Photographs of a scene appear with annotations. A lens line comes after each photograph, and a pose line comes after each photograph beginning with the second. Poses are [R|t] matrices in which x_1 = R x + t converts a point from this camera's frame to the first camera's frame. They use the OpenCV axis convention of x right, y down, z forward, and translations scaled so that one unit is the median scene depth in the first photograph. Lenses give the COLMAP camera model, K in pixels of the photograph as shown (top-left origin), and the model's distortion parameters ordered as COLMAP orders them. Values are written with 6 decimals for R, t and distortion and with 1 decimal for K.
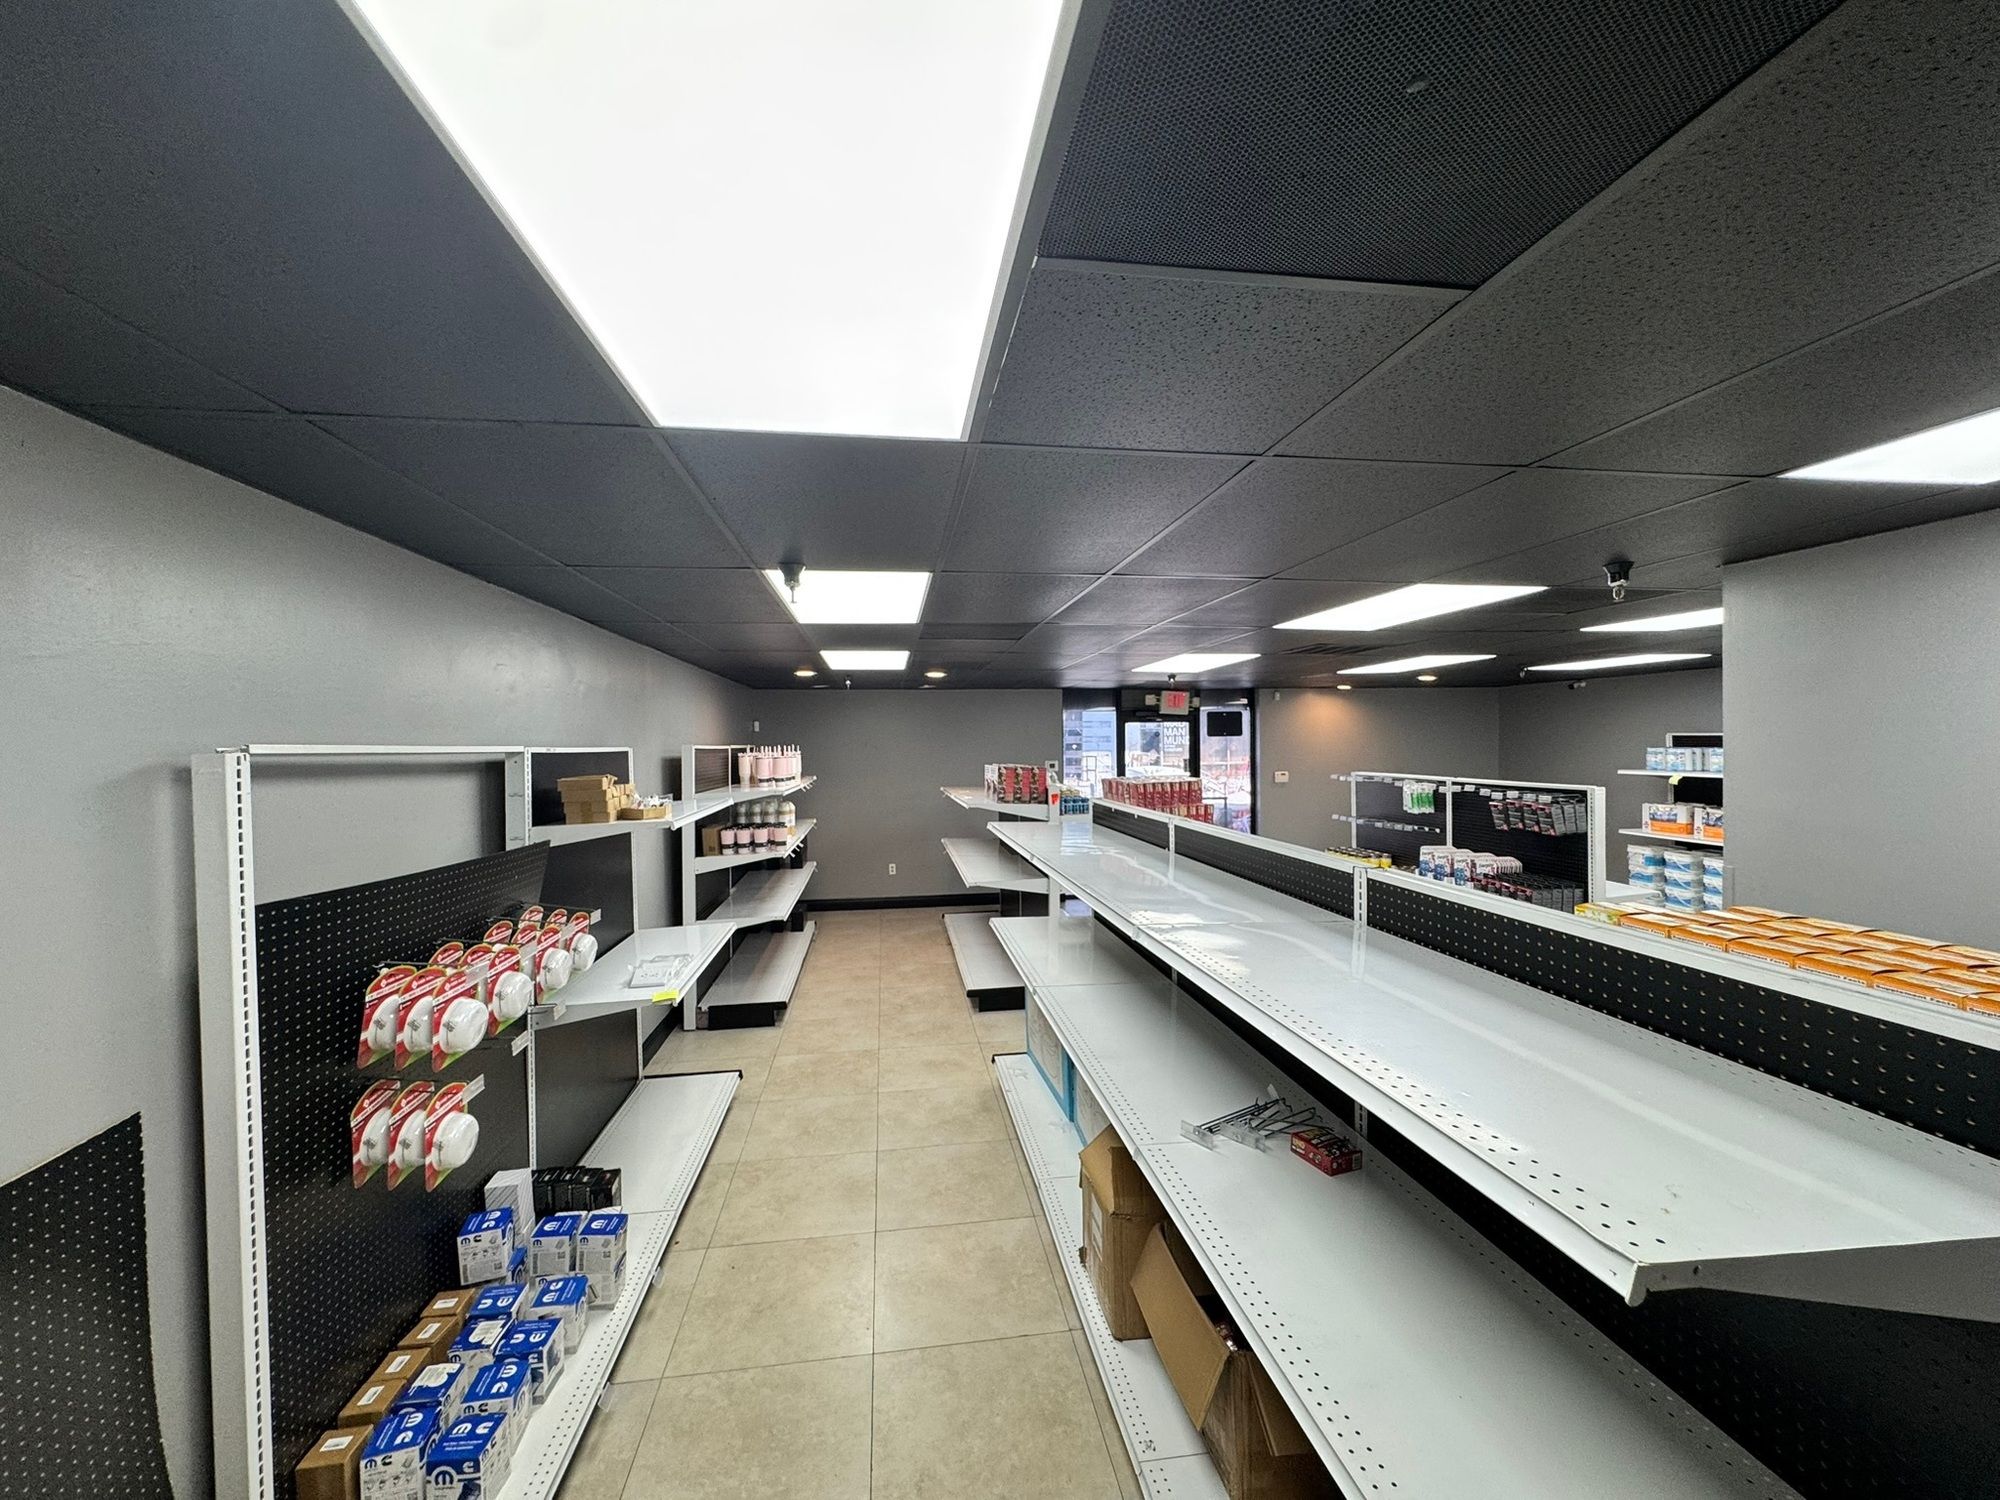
lens RADIAL K [[803.2, 0, 1004.9], [0, 803.2, 754.8], [0, 0, 1]] dist [-0.003040, 0.000045]
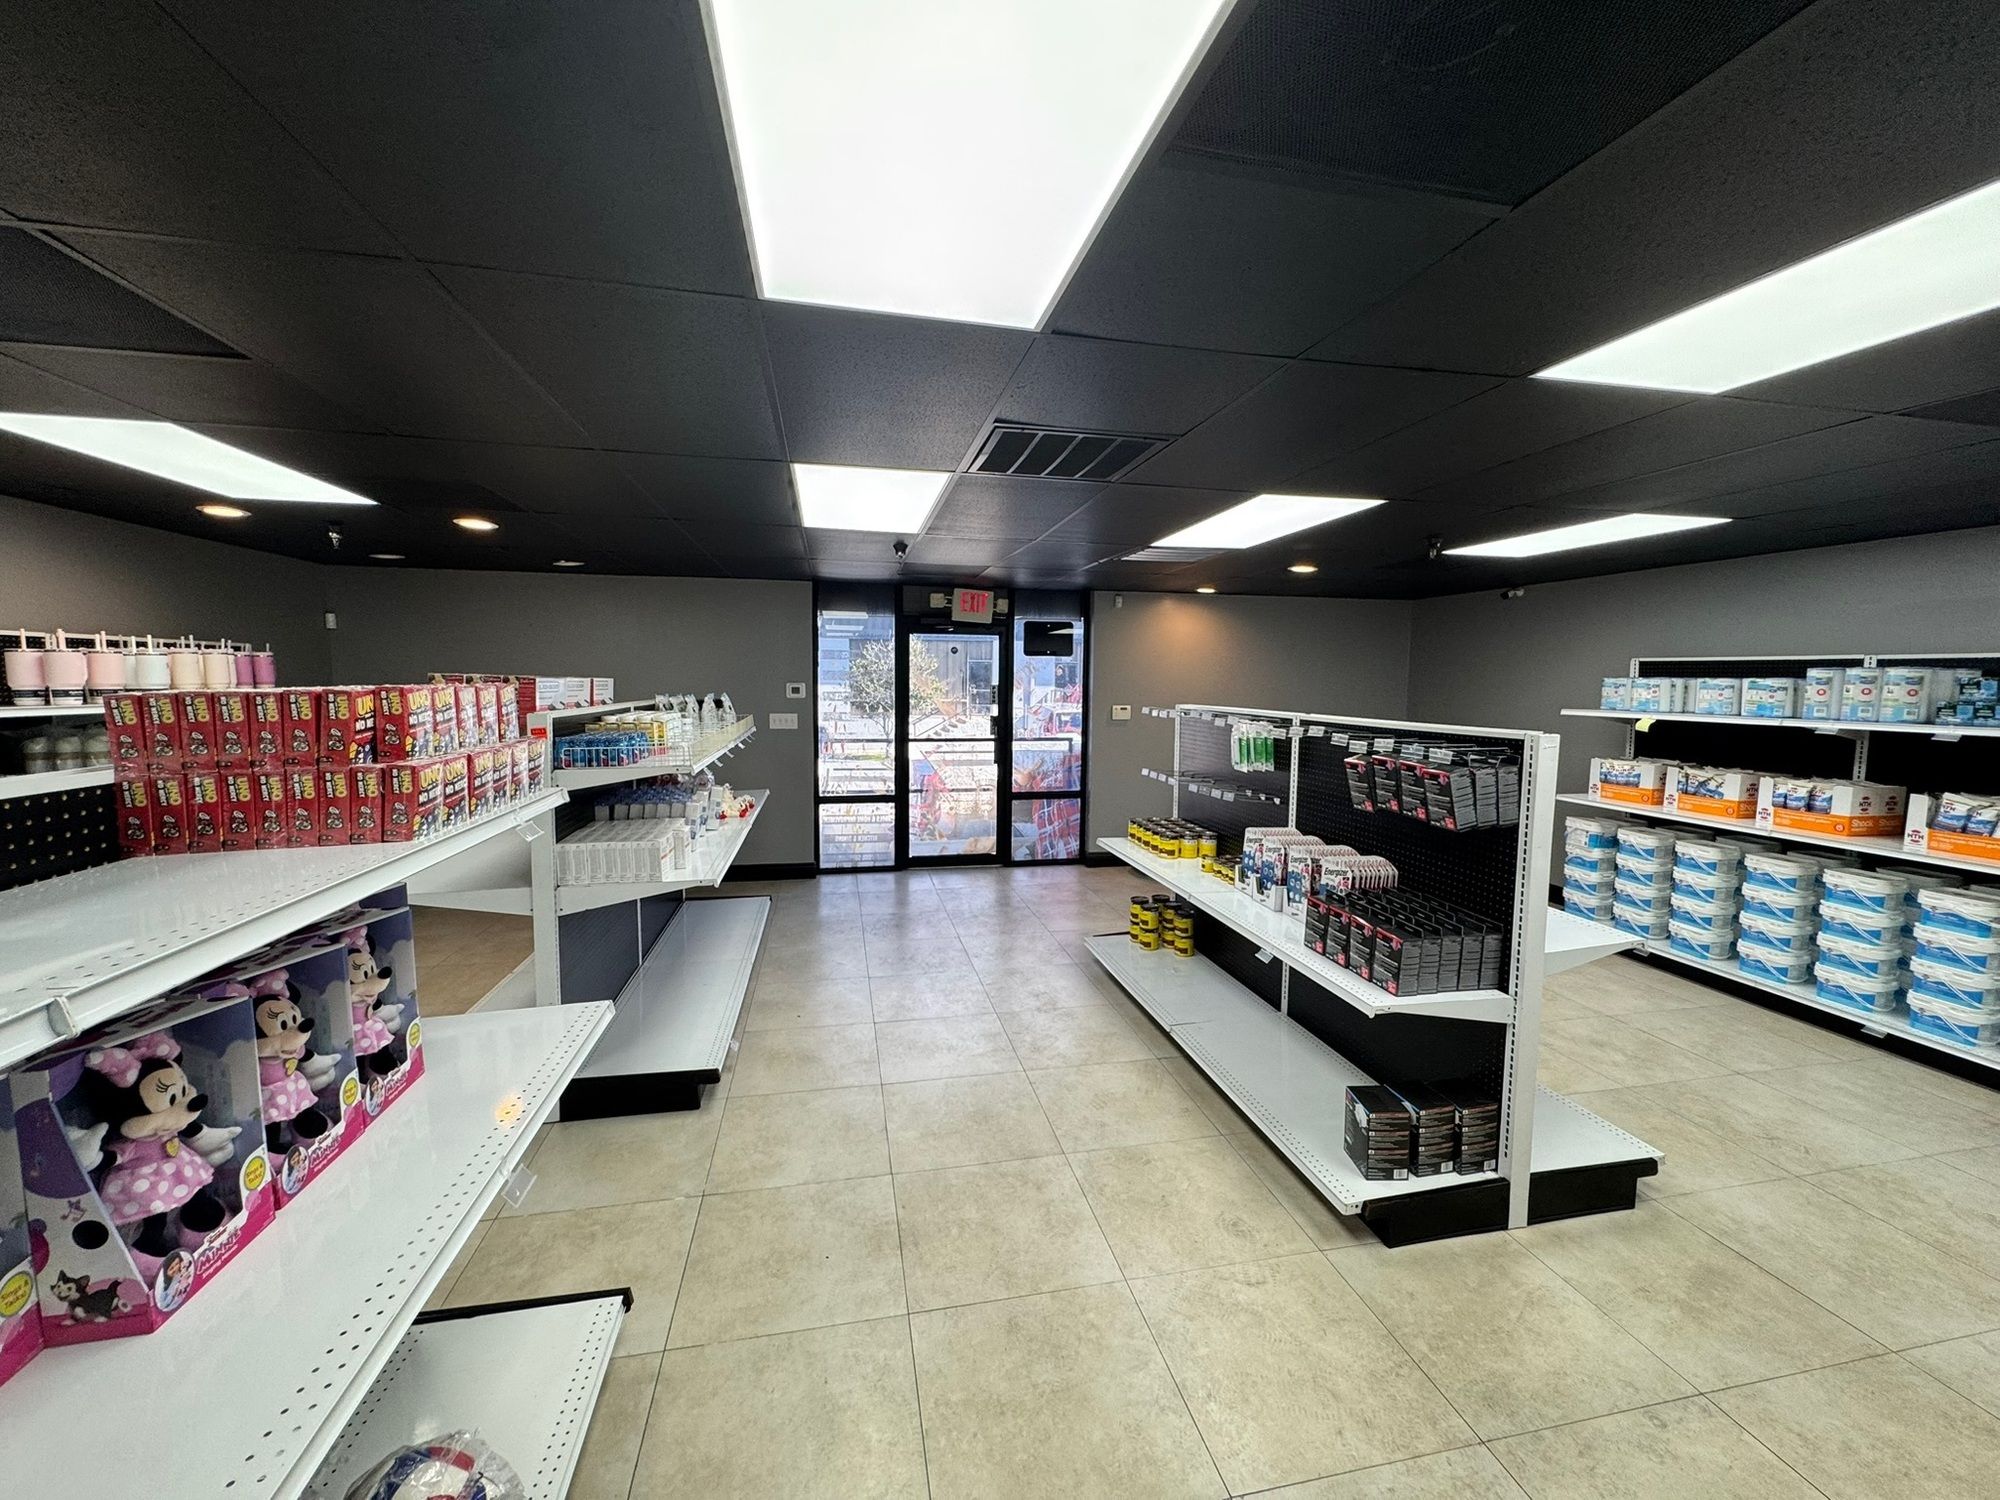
lens RADIAL K [[803.2, 0, 1005.8], [0, 803.2, 756.6], [0, 0, 1]] dist [-0.003040, 0.000045]
pose [[0.997709, 0.014927, 0.065981, 0.295610], [-0.020175, 0.996622, 0.079610, 0.017157], [-0.064570, -0.080759, 0.994640, 0.415995]]
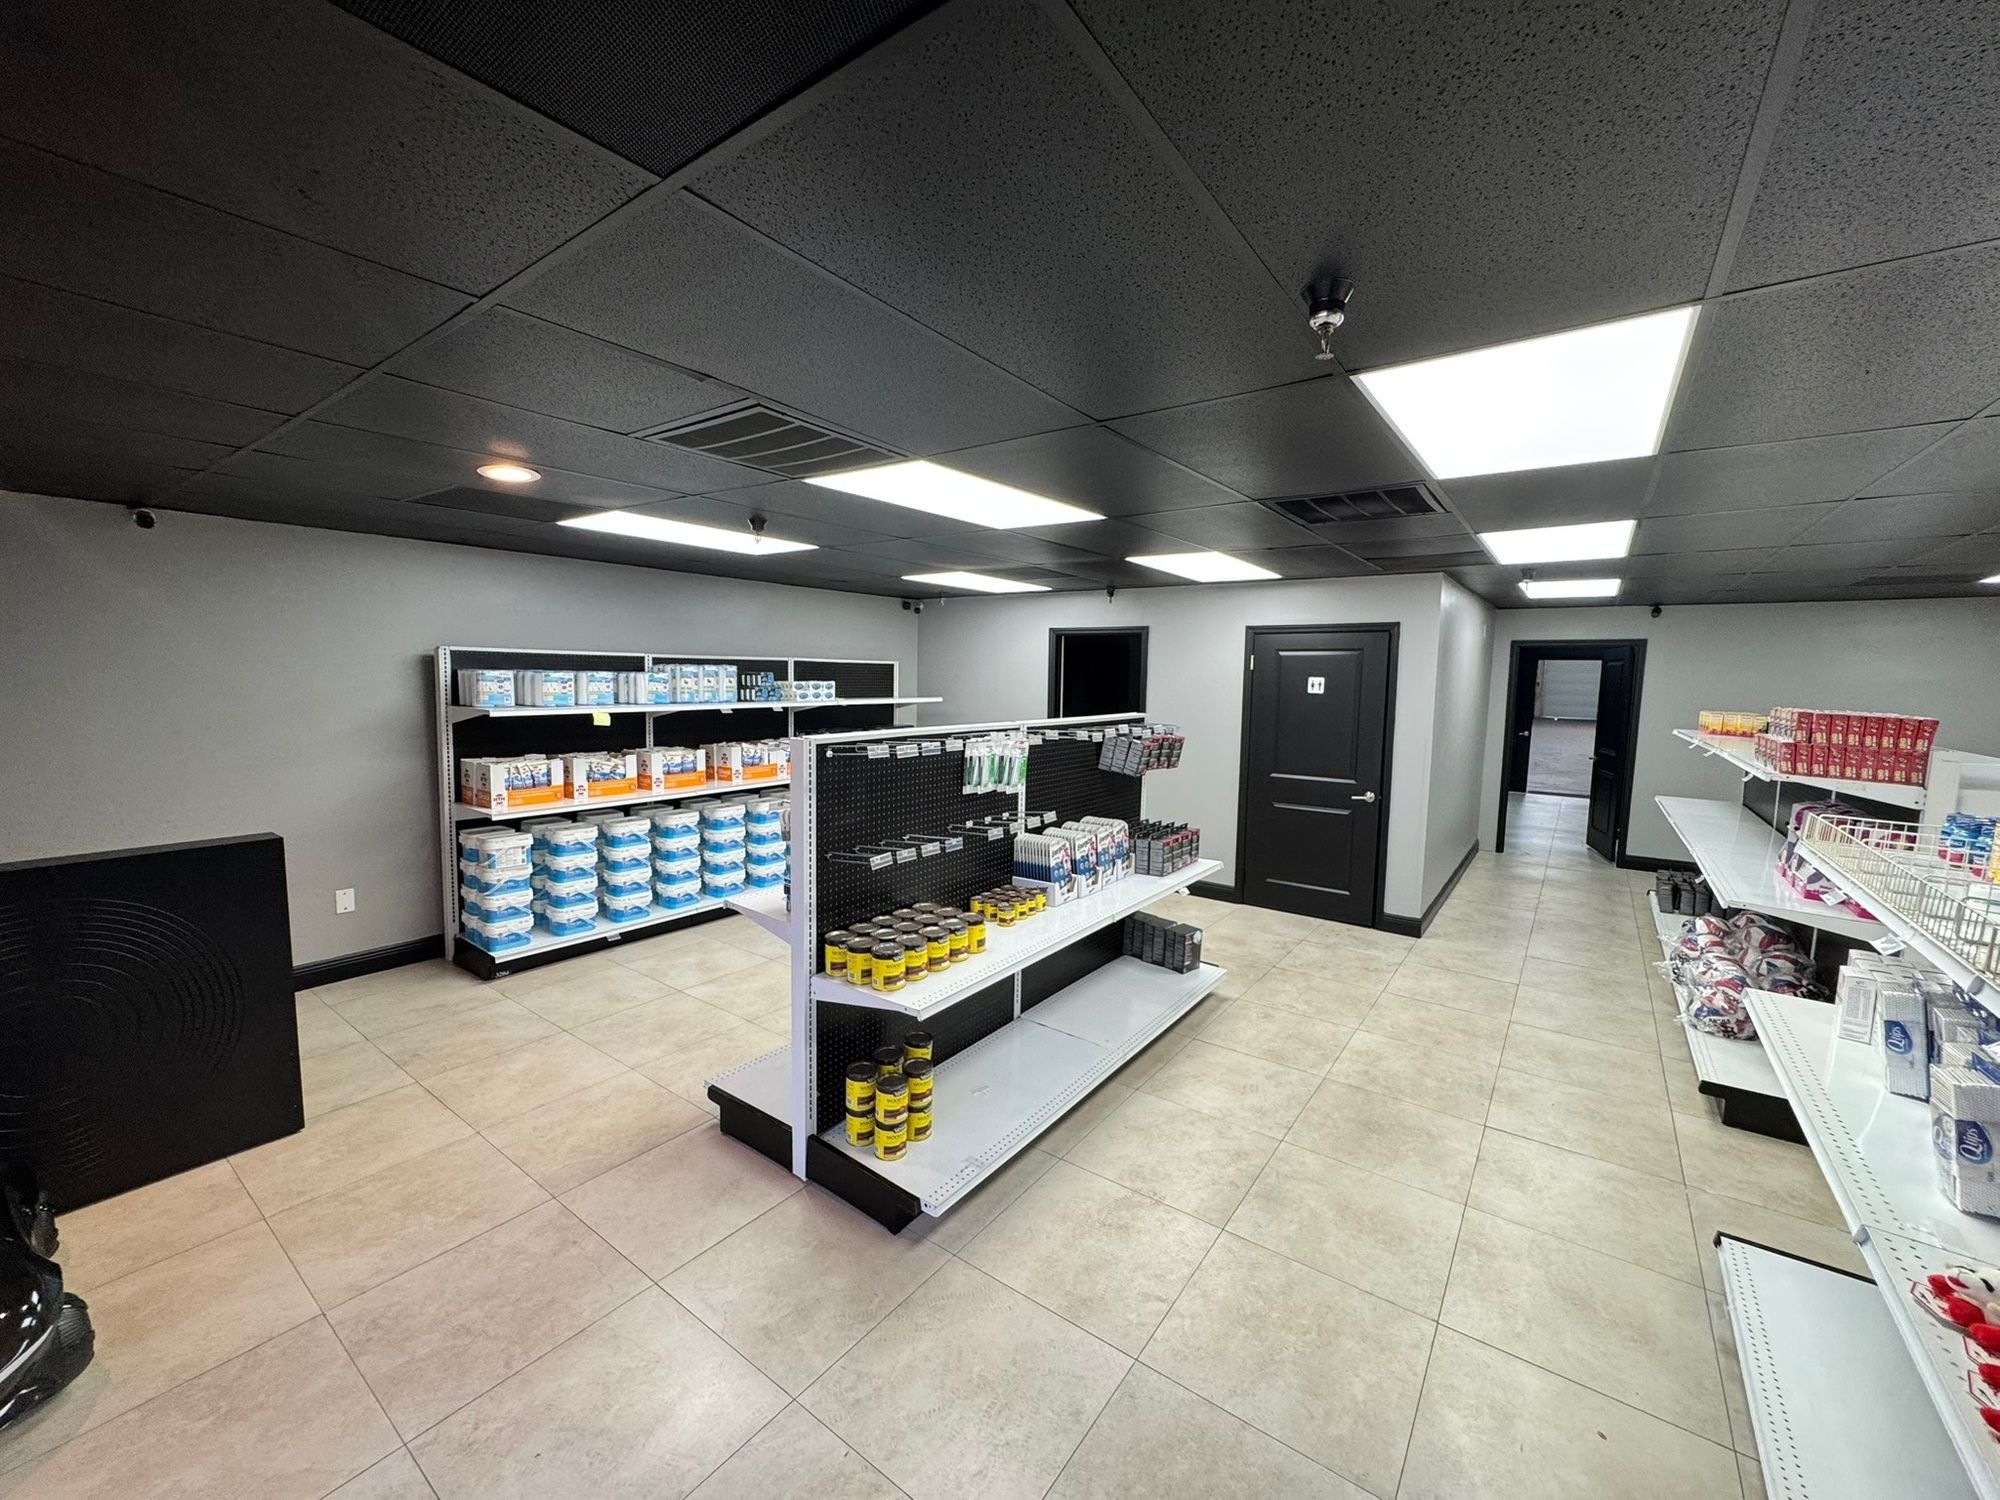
lens RADIAL K [[803.2, 0, 993.5], [0, 803.2, 751.8], [0, 0, 1]] dist [-0.003040, 0.000045]
pose [[-0.710093, -0.067167, 0.700897, 0.144916], [0.002657, 0.995177, 0.098059, -0.007224], [-0.704103, 0.071494, -0.706490, 1.413991]]
